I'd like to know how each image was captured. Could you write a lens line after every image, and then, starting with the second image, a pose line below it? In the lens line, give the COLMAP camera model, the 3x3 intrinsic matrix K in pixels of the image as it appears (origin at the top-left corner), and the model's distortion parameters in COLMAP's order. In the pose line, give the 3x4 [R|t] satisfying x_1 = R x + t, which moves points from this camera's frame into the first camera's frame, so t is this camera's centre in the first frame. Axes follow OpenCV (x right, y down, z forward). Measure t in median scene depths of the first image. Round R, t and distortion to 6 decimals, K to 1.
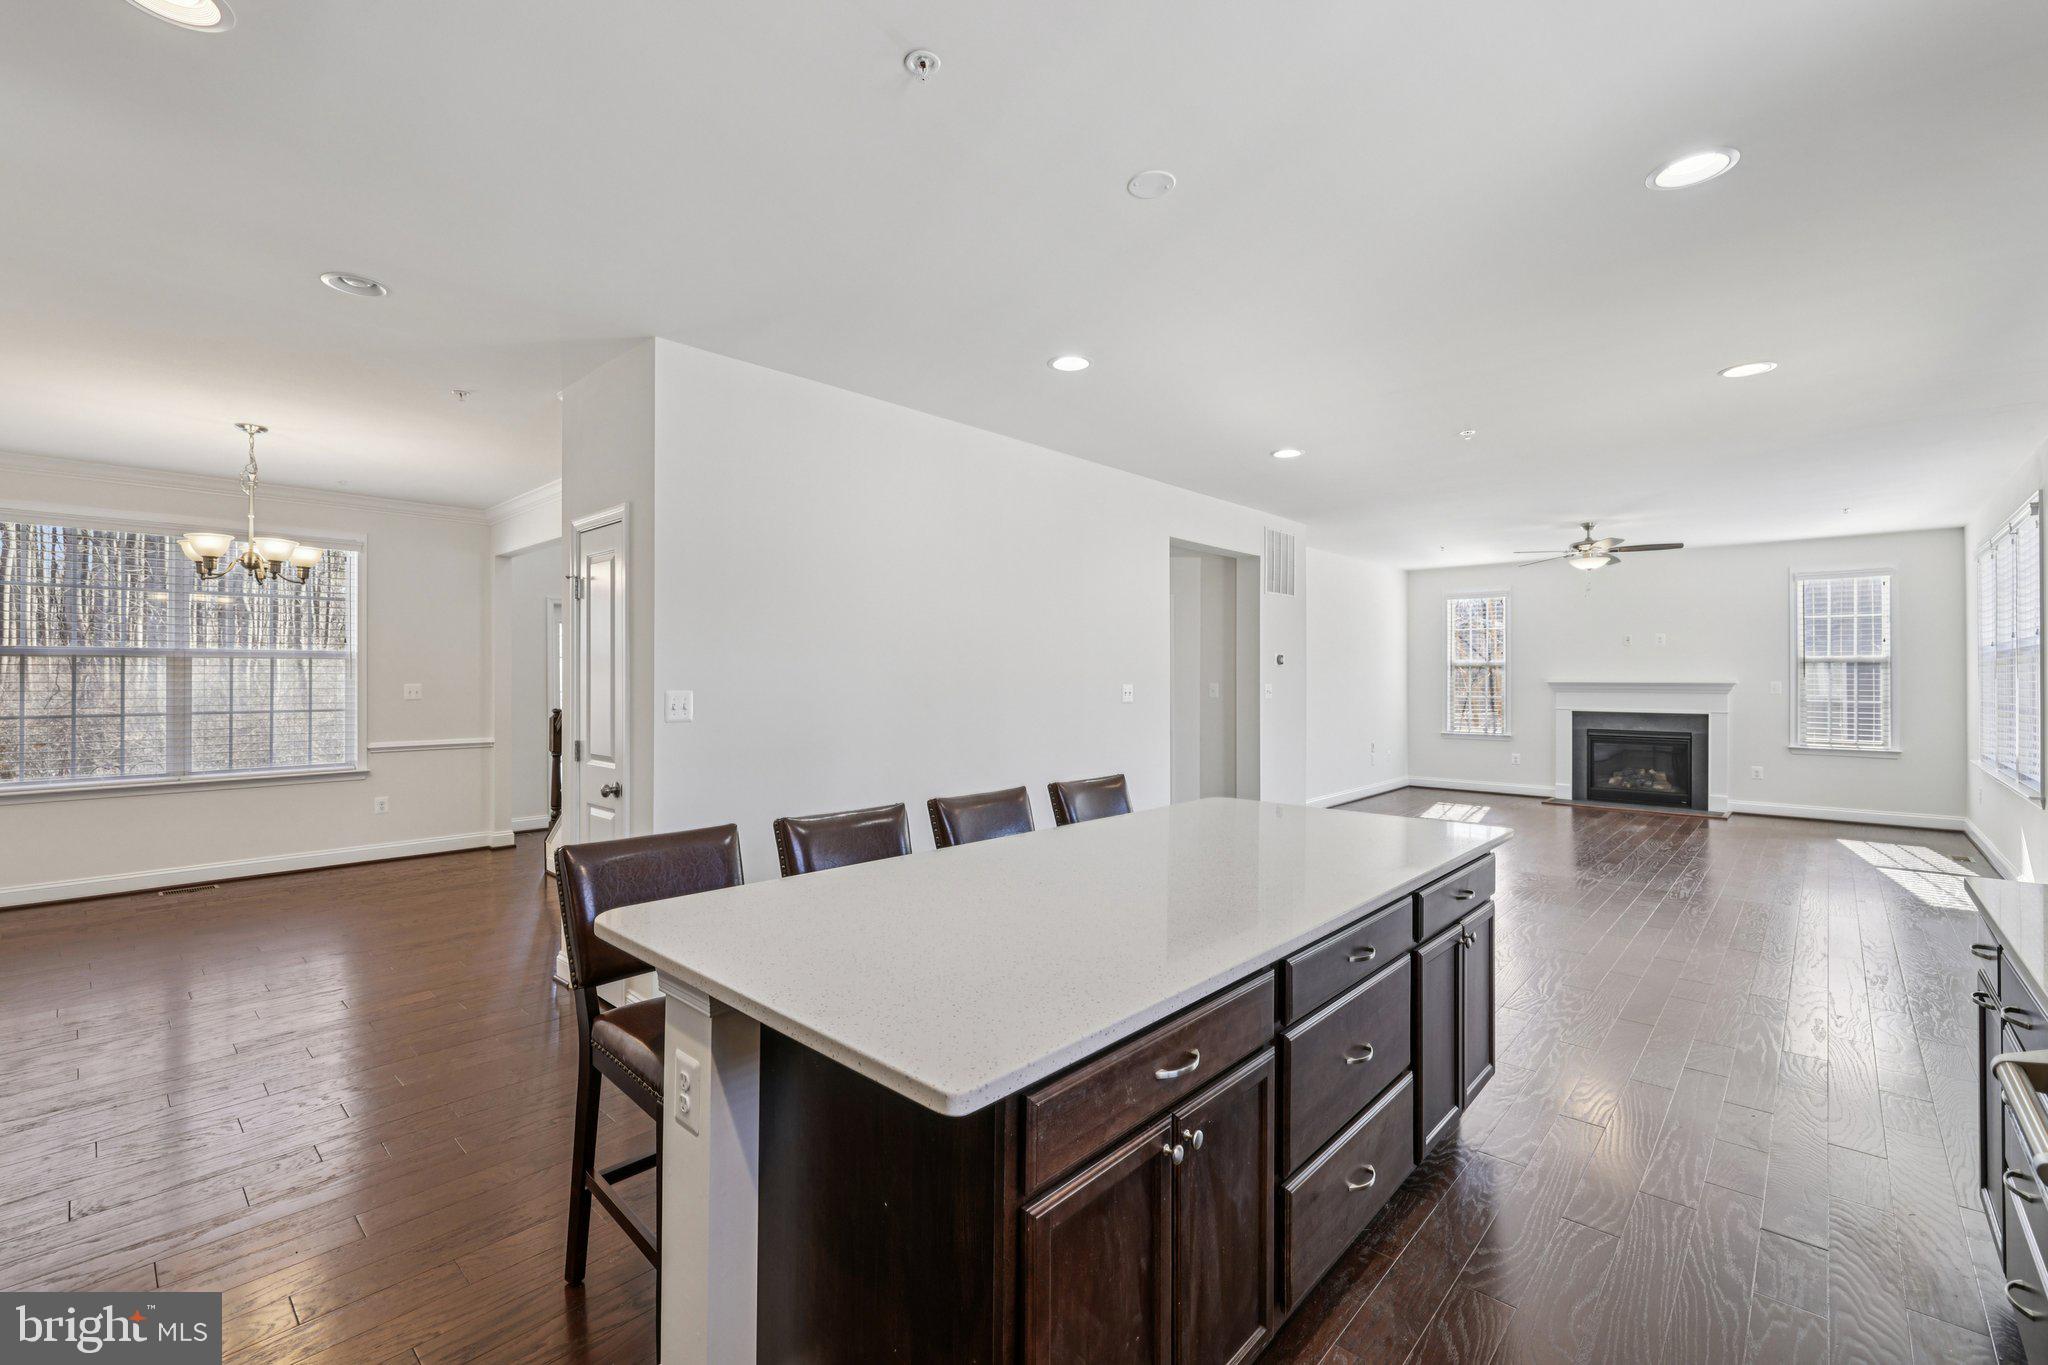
lens RADIAL K [[877.8, 0, 1026.1], [0, 877.8, 670.0], [0, 0, 1]] dist [0.000777, 0.001208]
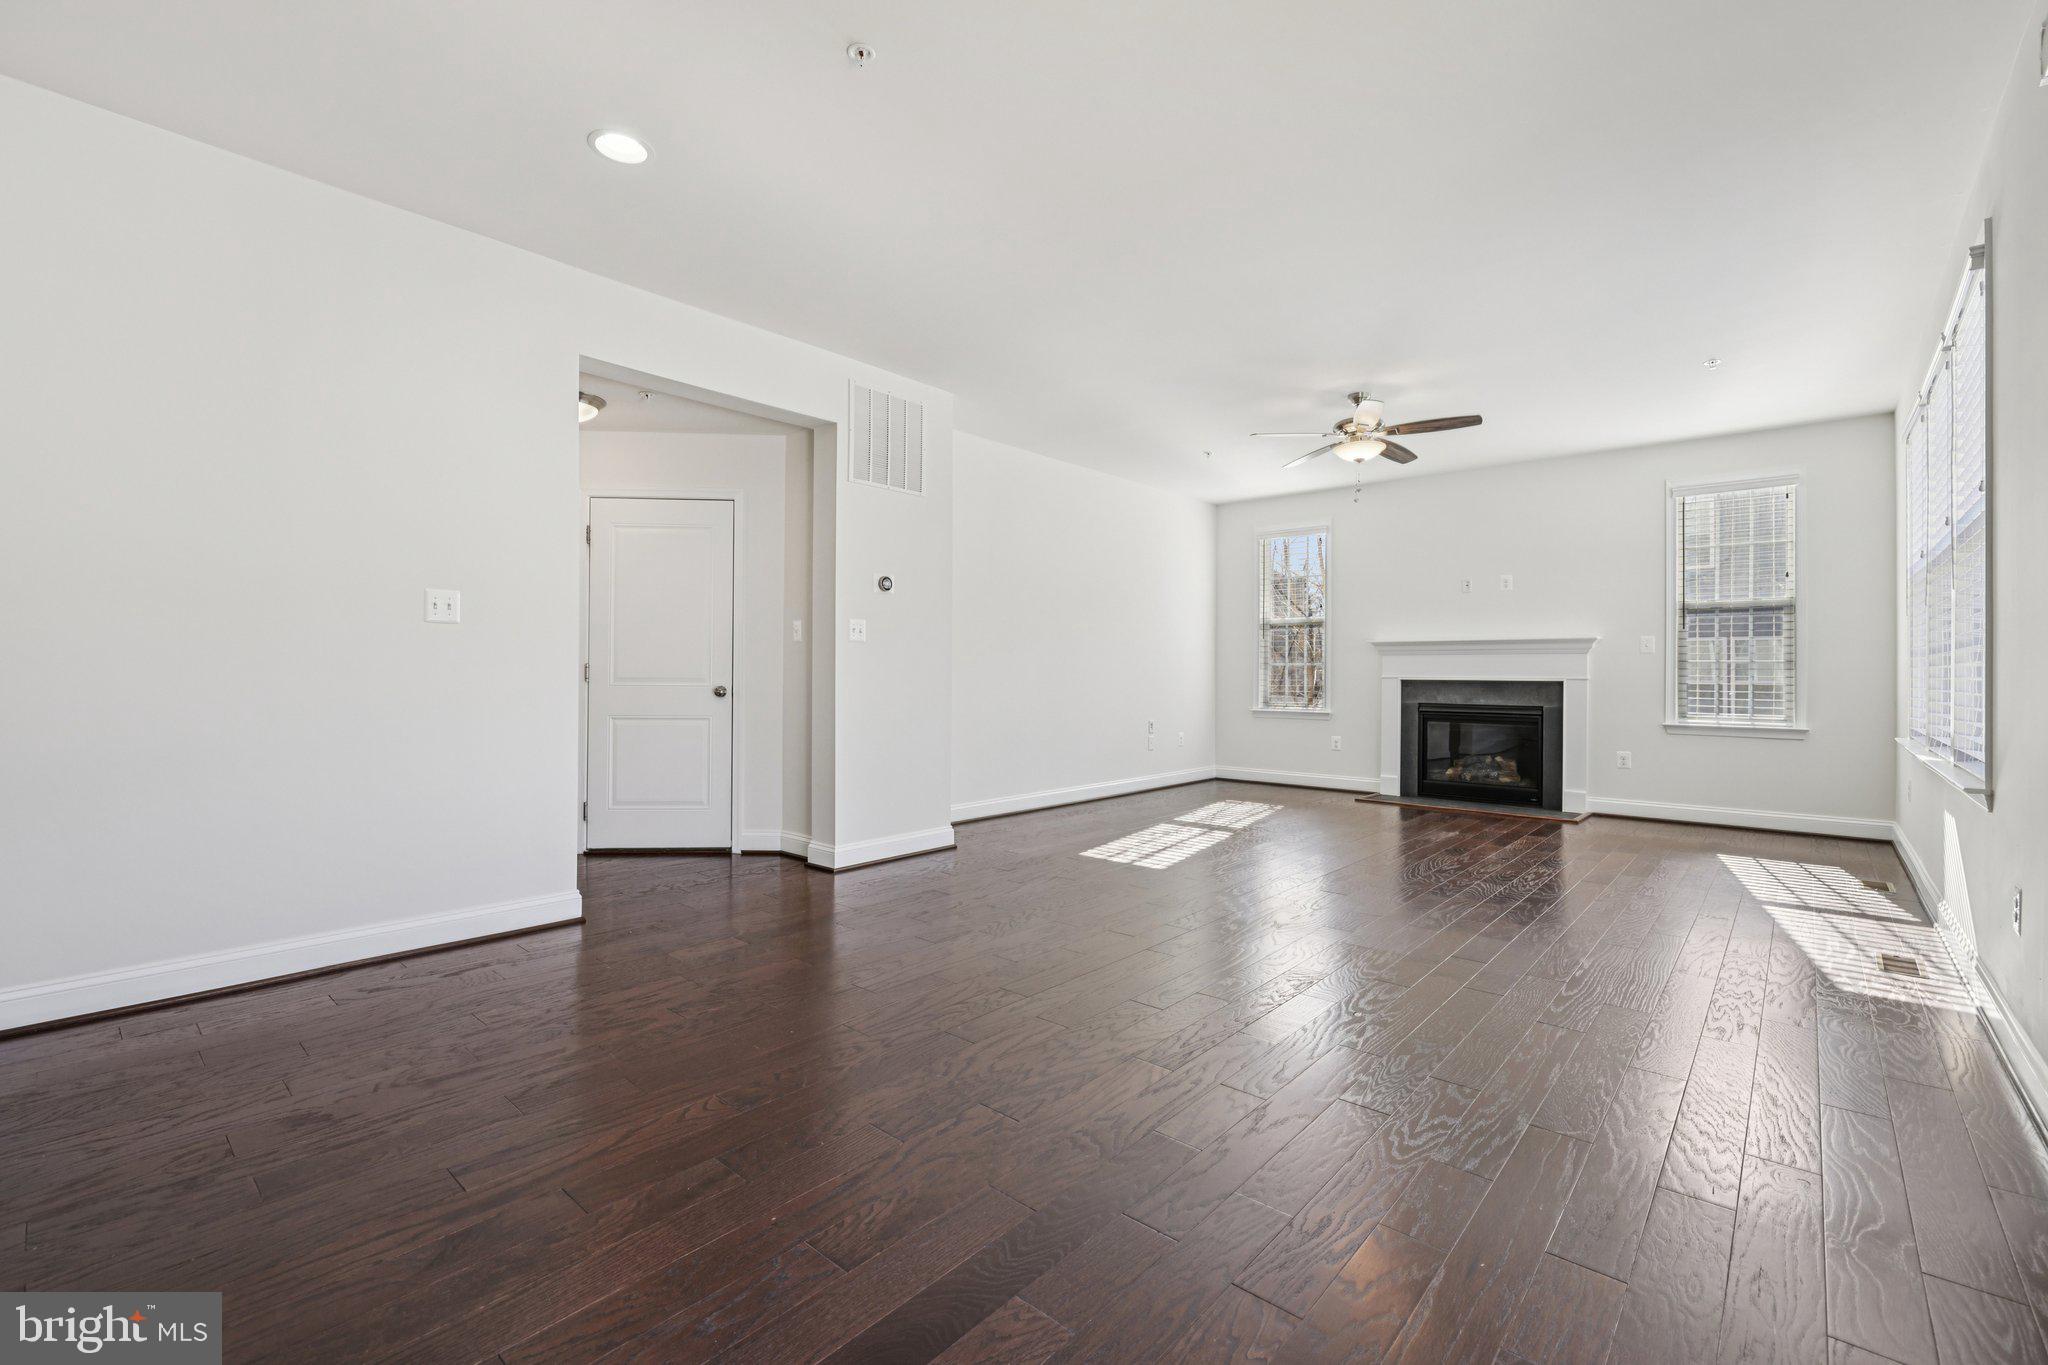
lens RADIAL K [[877.8, 0, 1032.1], [0, 877.8, 666.5], [0, 0, 1]] dist [0.000777, 0.001208]
pose [[0.999848, 0.006099, 0.016359, 0.321274], [-0.006079, 0.999981, -0.001268, 0.042322], [-0.016367, 0.001169, 0.999865, 0.270234]]
